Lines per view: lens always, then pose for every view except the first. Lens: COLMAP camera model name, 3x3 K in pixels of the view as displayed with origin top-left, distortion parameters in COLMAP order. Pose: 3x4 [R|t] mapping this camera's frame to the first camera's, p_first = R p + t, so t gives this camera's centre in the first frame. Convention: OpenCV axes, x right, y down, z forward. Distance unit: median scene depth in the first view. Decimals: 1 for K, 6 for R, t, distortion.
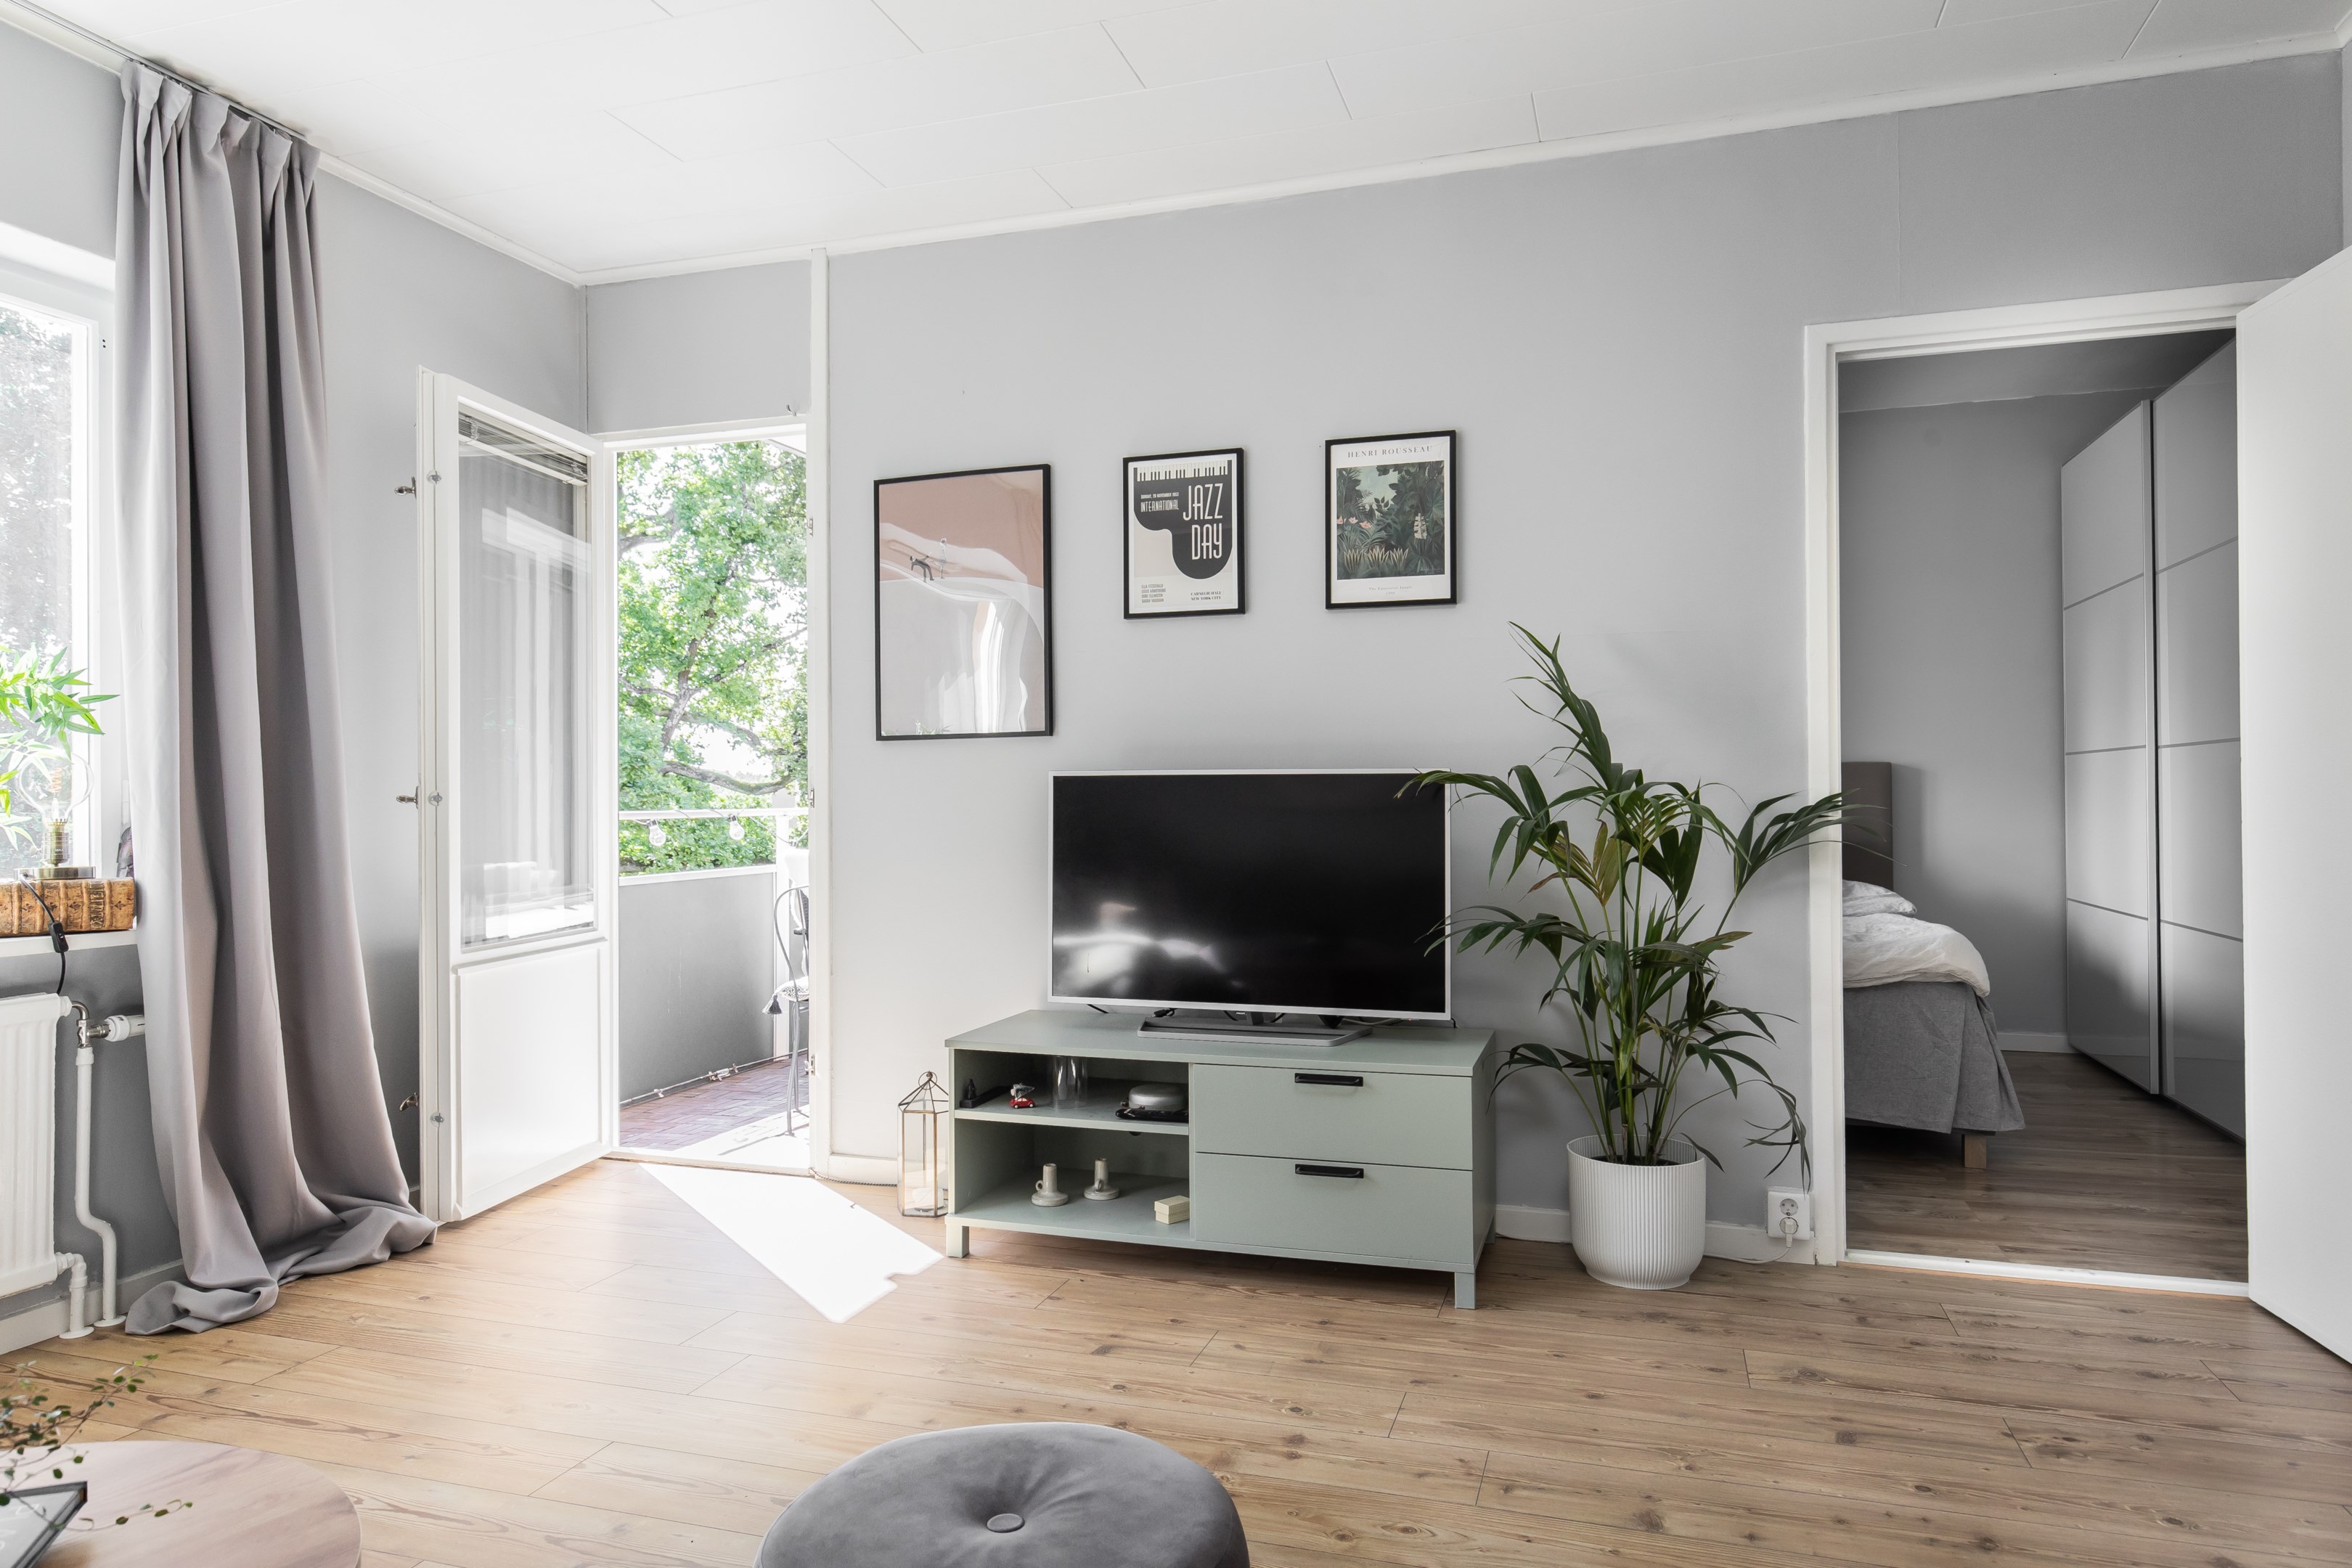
lens RADIAL K [[1443.8, 0, 1176.0], [0, 1443.8, 784.0], [0, 0, 1]] dist [0.005934, 0.002070]
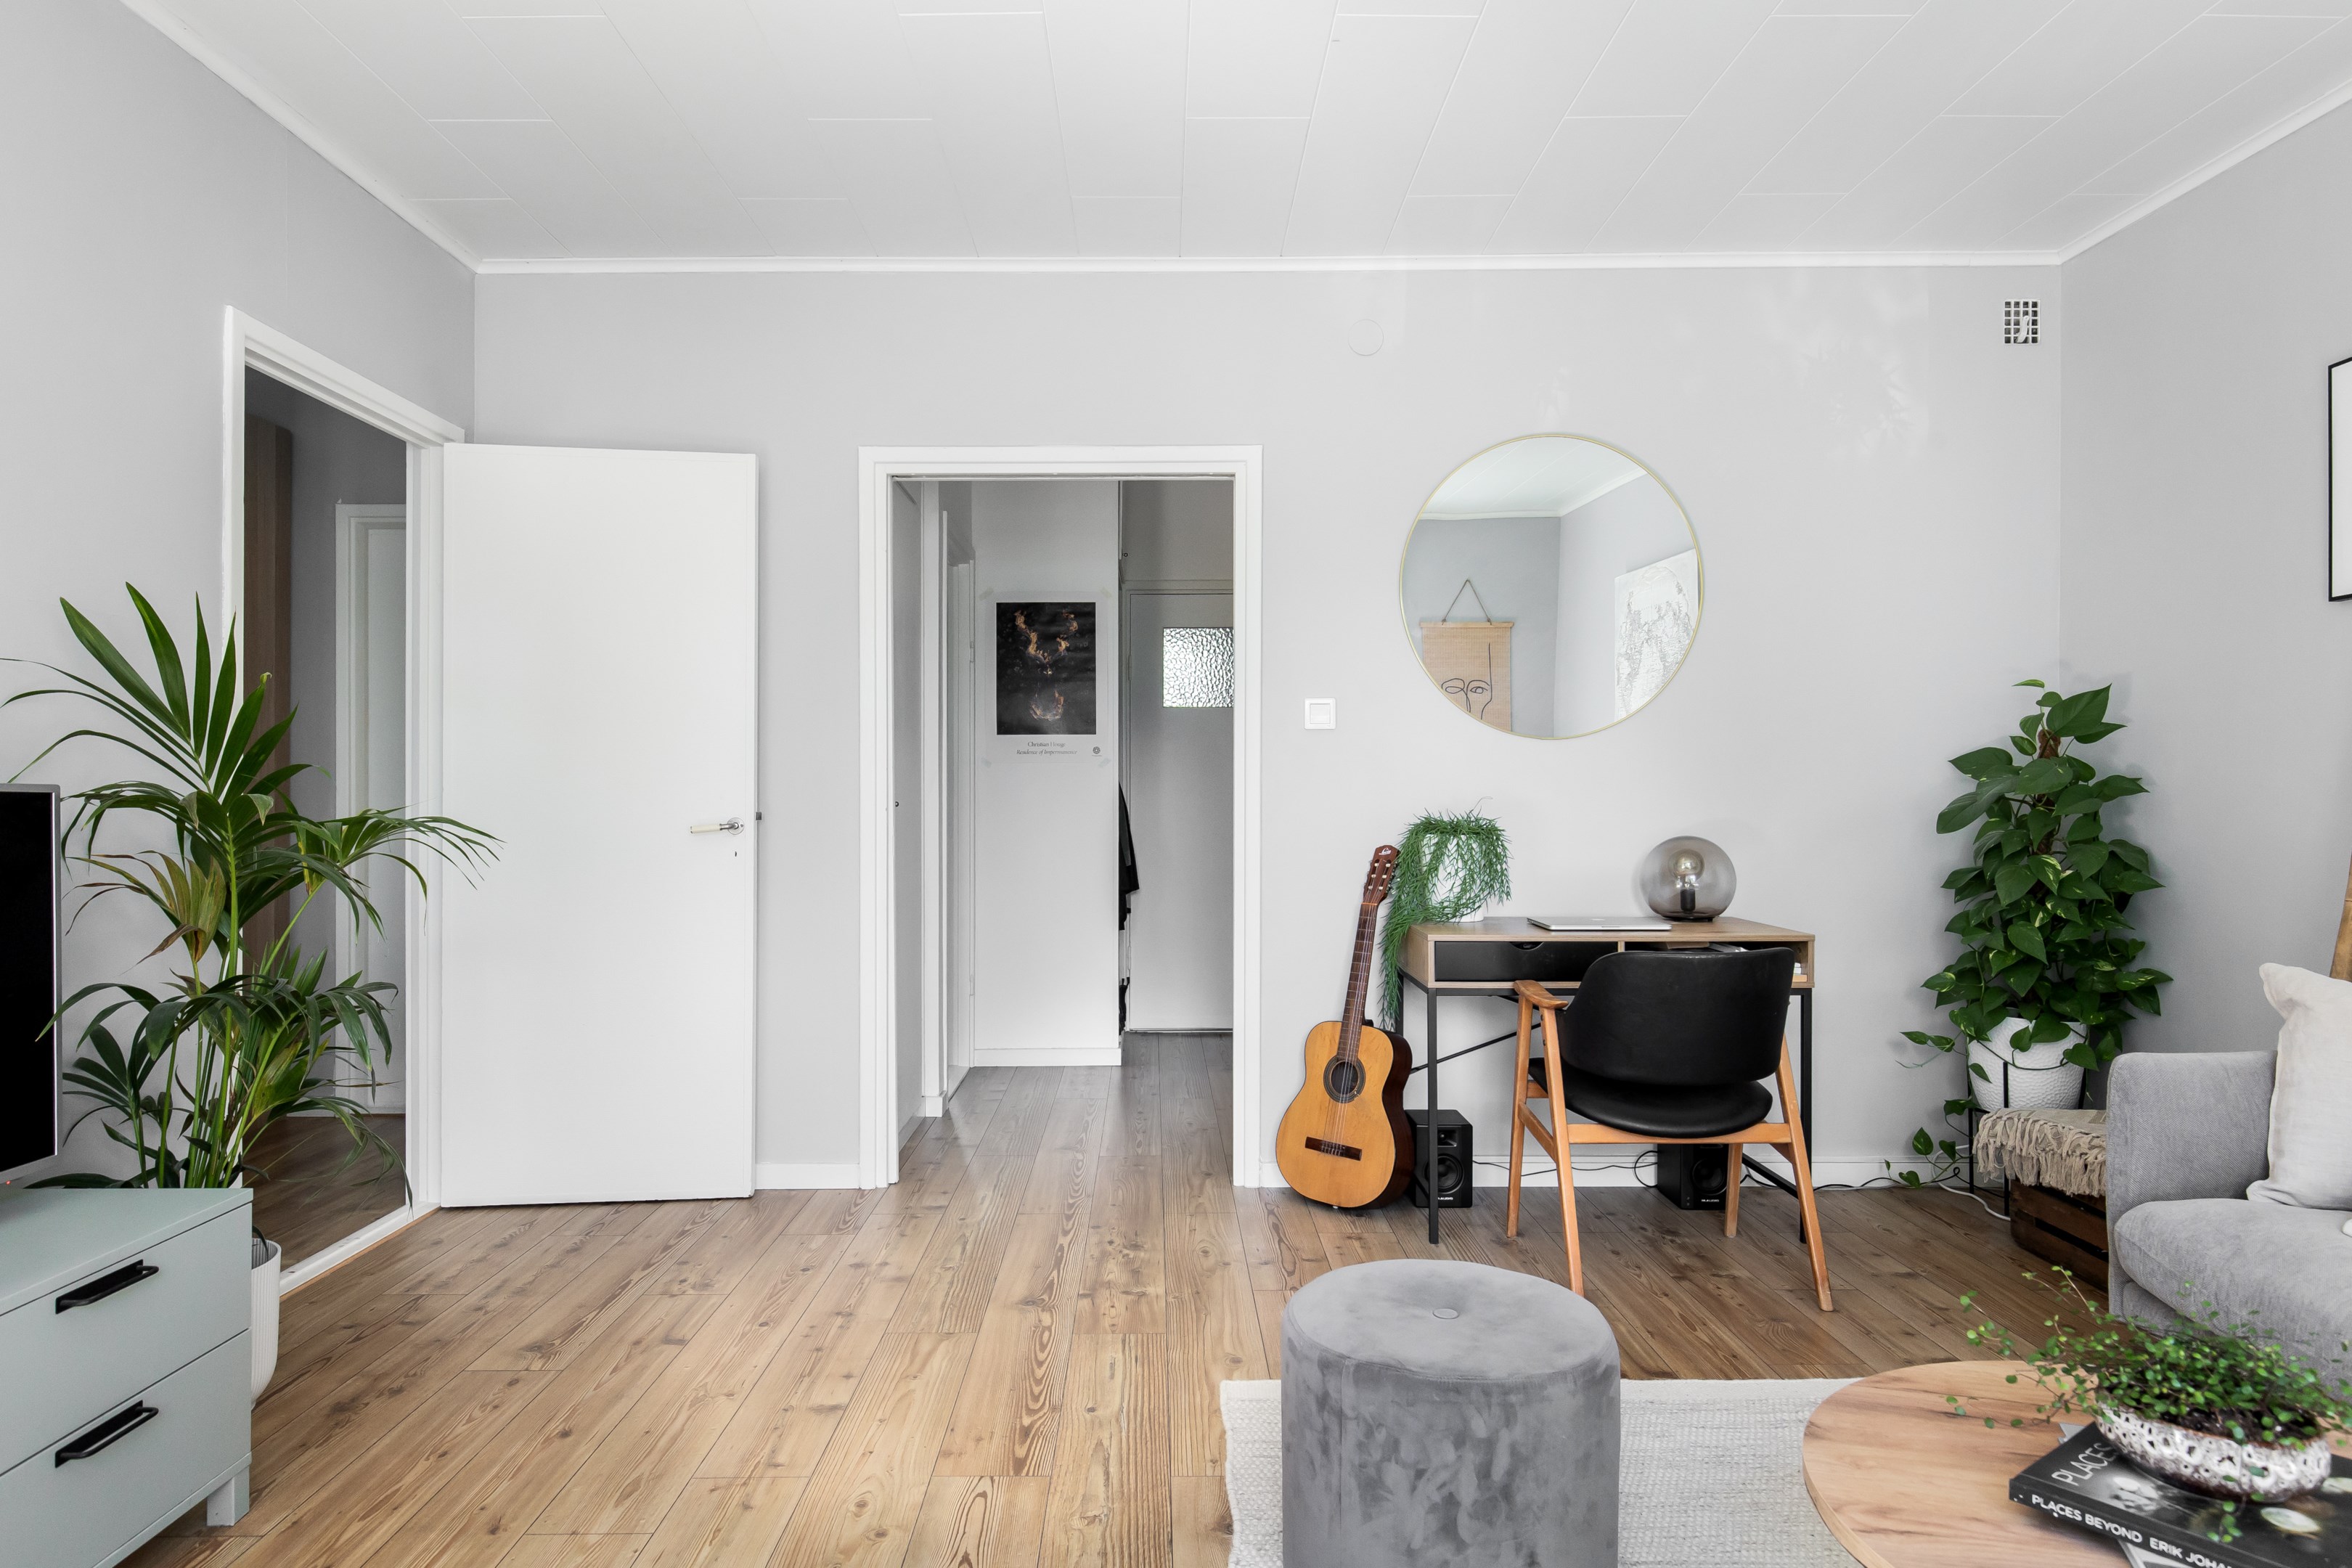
lens RADIAL K [[1352.1, 0, 1168.4], [0, 1352.1, 797.9], [0, 0, 1]] dist [0.002511, 0.000422]
pose [[-0.313977, 0.007267, 0.949403, -0.726618], [-0.005514, 0.999940, -0.009478, -0.001283], [-0.949415, -0.008211, -0.313918, 0.920472]]
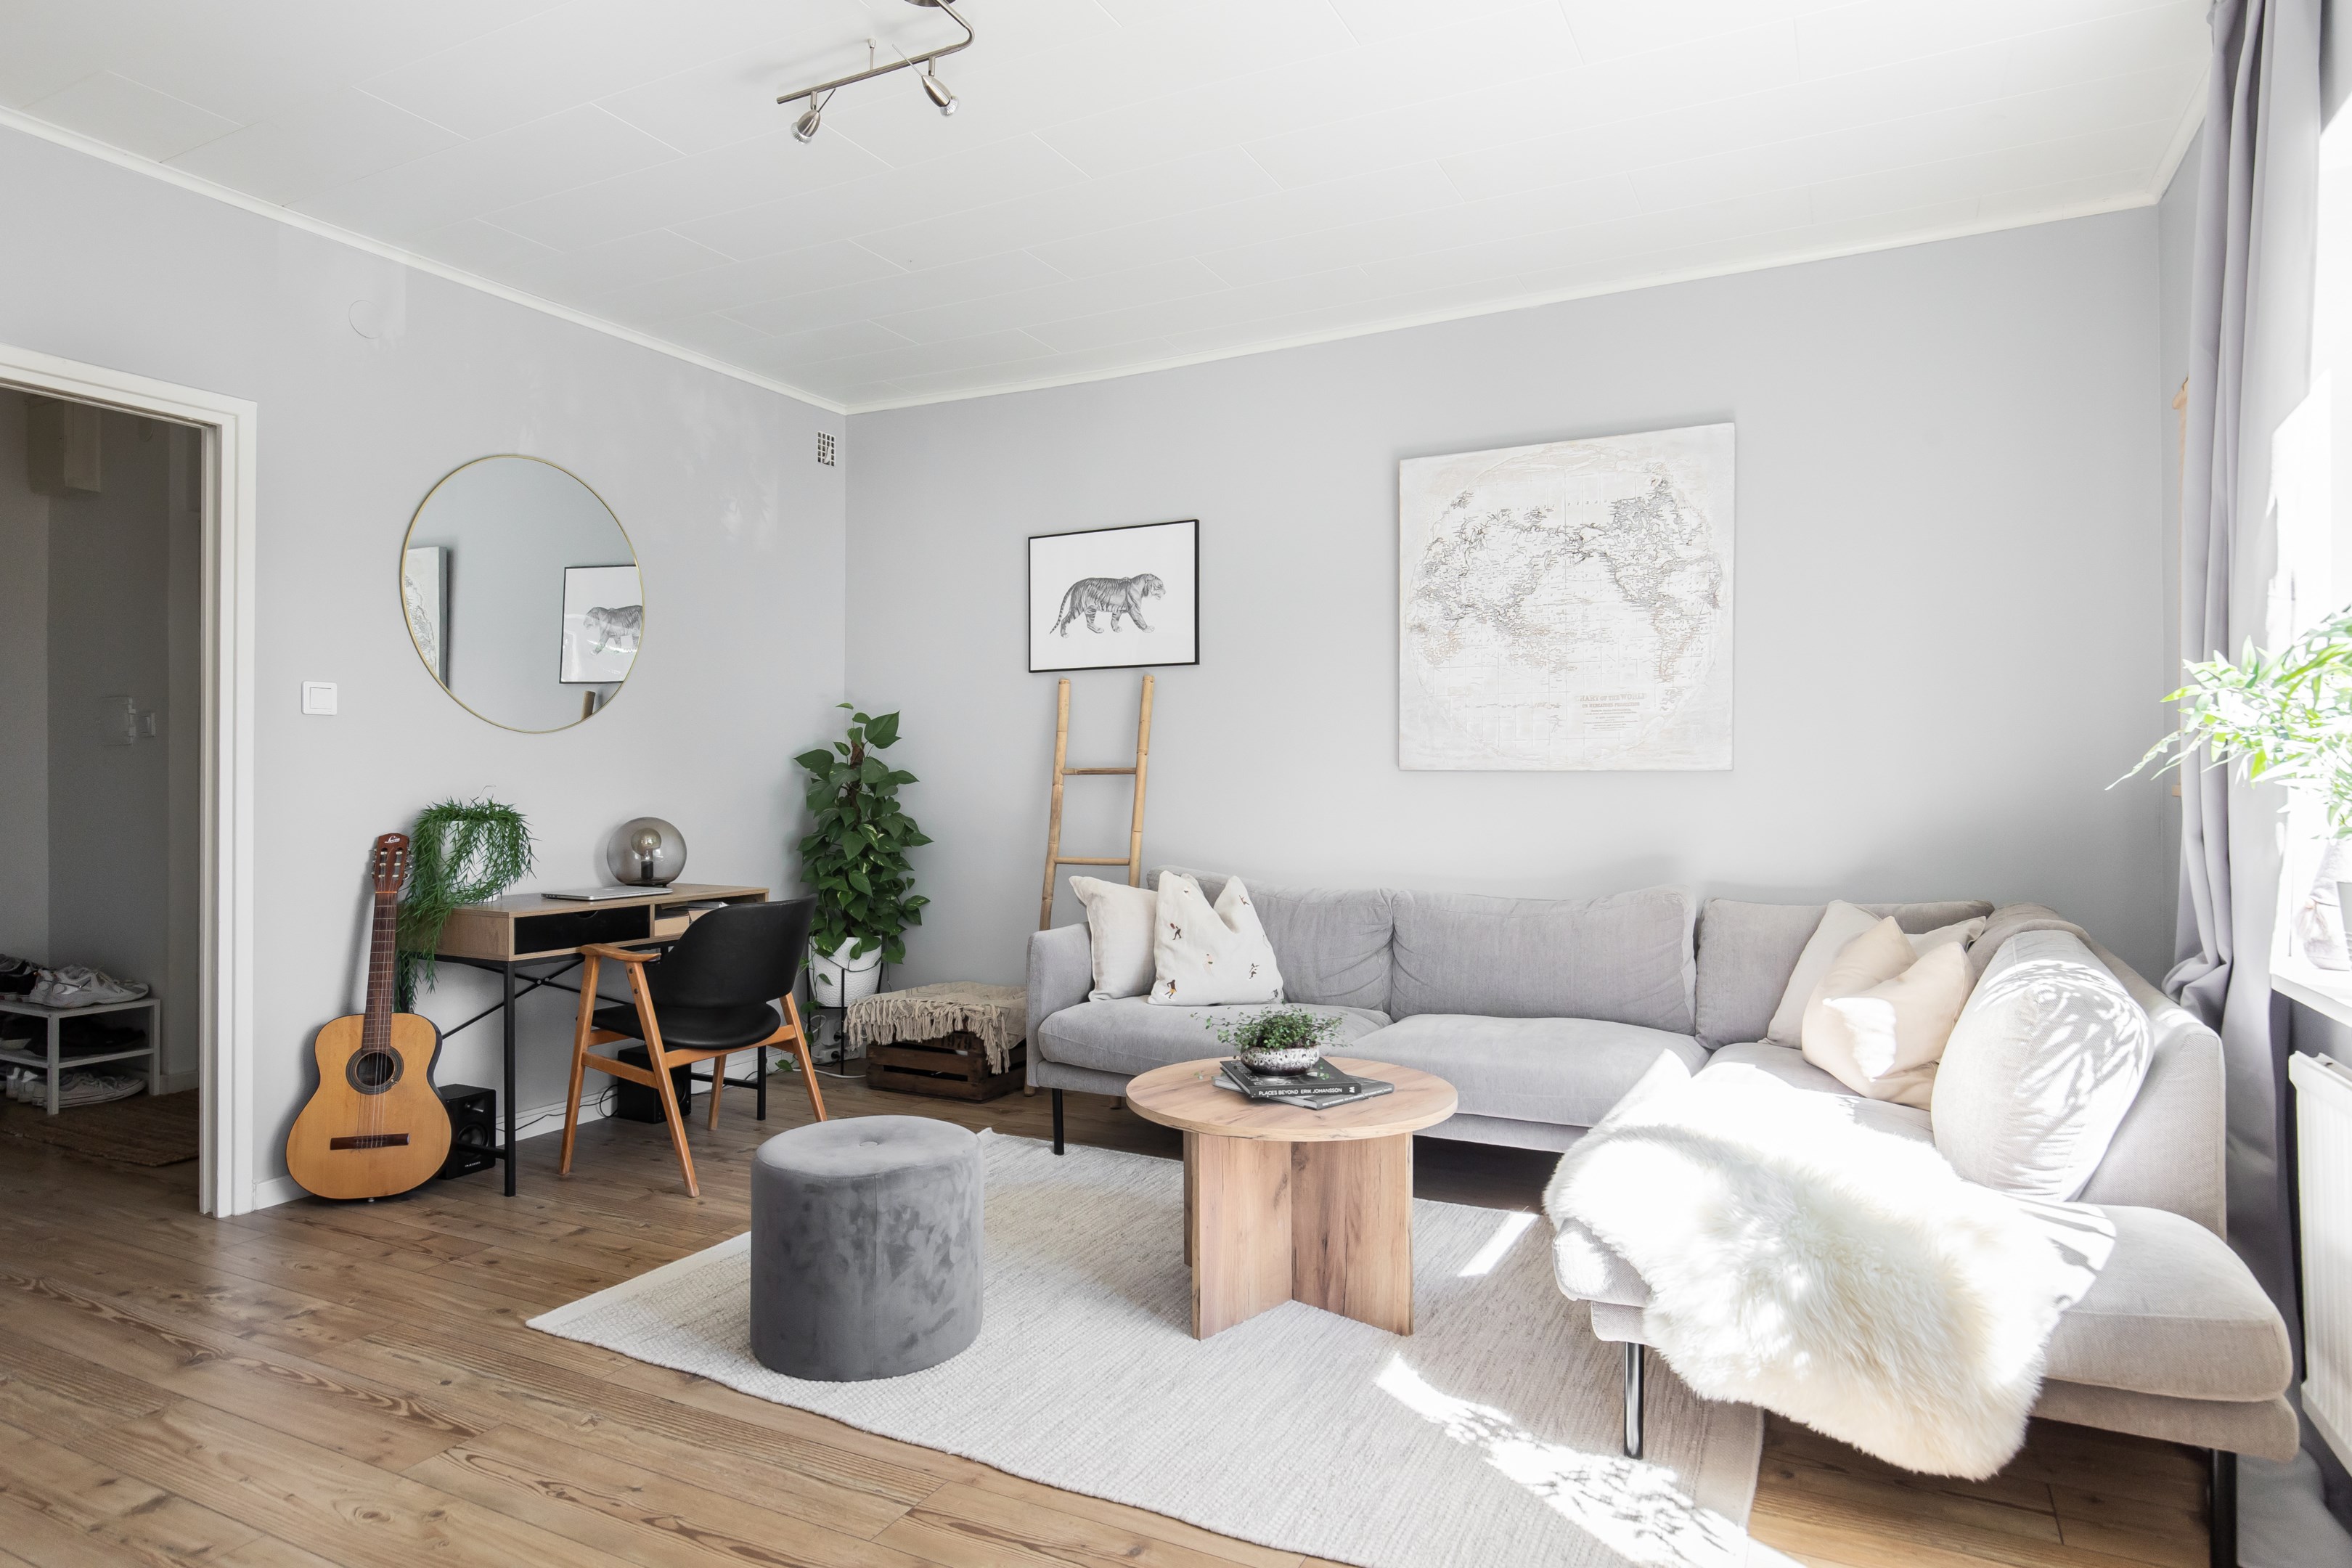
lens RADIAL K [[1346.5, 0, 1176.0], [0, 1346.5, 784.0], [0, 0, 1]] dist [-0.000126, 0.000768]
pose [[-0.986689, 0.008127, 0.162414, -0.479458], [0.006711, 0.999935, -0.009268, 0.000800], [-0.162479, -0.008055, -0.986679, 1.558956]]
